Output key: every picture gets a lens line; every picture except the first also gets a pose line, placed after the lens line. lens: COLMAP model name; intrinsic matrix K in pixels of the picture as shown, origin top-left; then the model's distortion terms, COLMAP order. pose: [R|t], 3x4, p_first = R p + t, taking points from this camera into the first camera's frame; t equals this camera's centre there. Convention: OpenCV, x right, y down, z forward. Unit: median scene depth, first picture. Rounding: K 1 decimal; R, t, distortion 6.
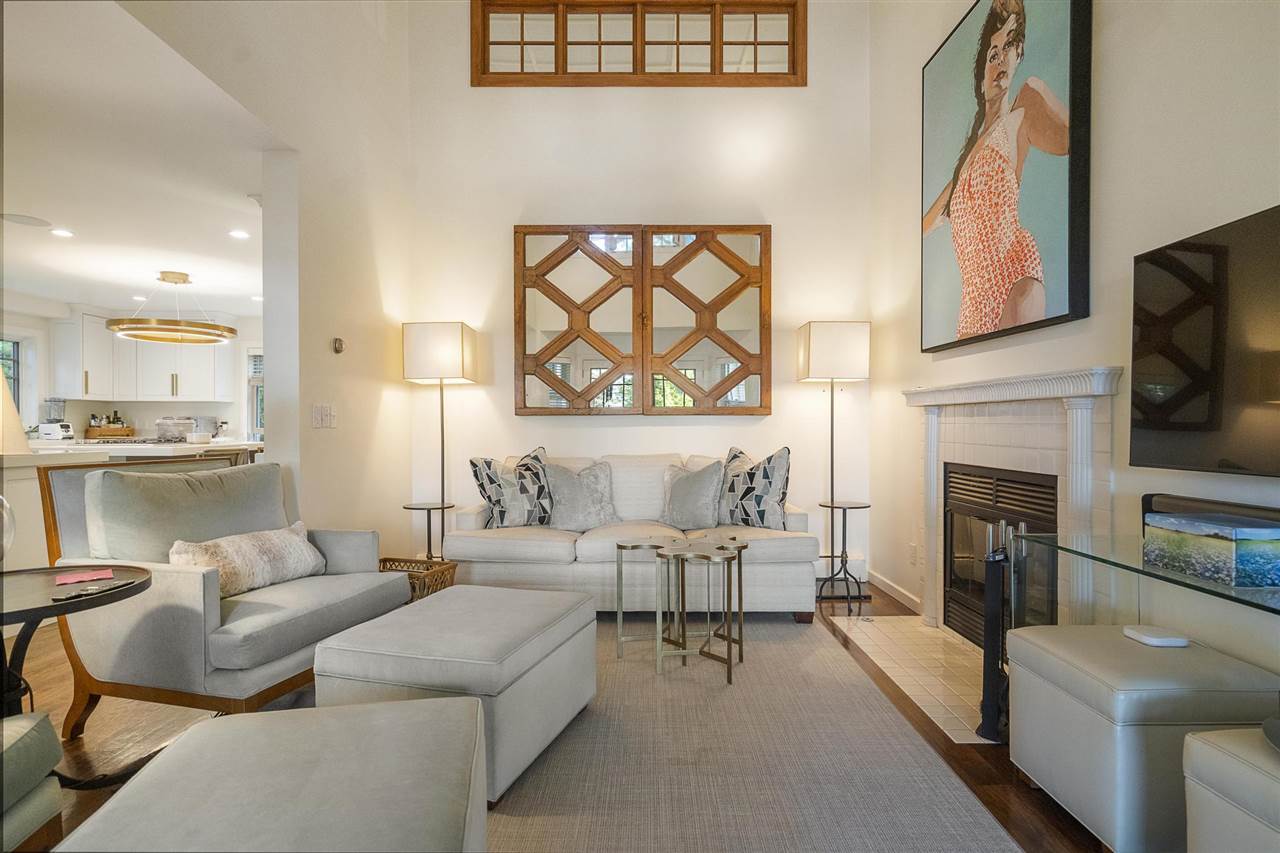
lens RADIAL K [[647.1, 0, 641.2], [0, 647.1, 426.3], [0, 0, 1]] dist [0.001026, 0.002946]
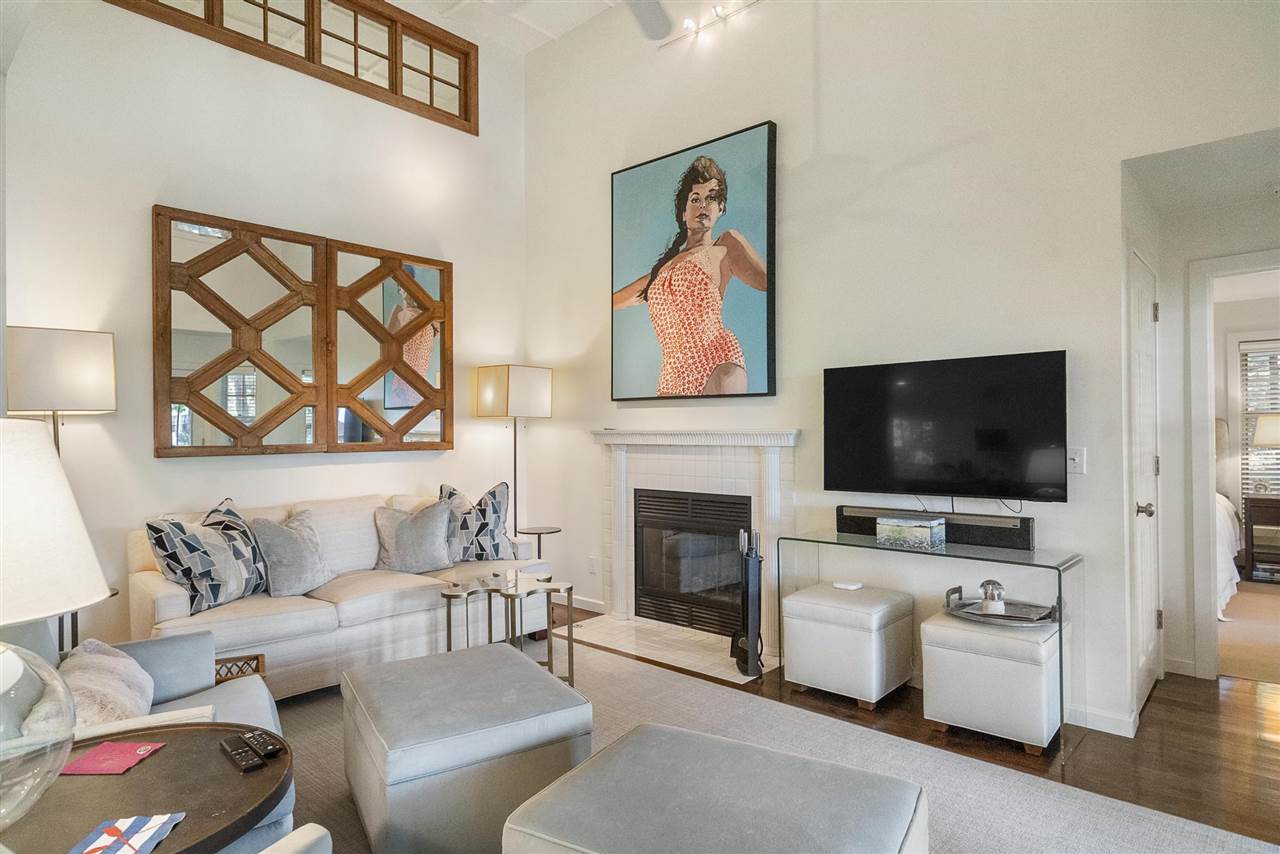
lens RADIAL K [[699.2, 0, 641.3], [0, 699.2, 429.2], [0, 0, 1]] dist [0.006953, 0.000297]
pose [[0.681947, -0.000103, 0.731402, -0.469239], [0.008098, 0.999940, -0.007409, -0.045535], [-0.731357, 0.010975, 0.681906, 0.041271]]
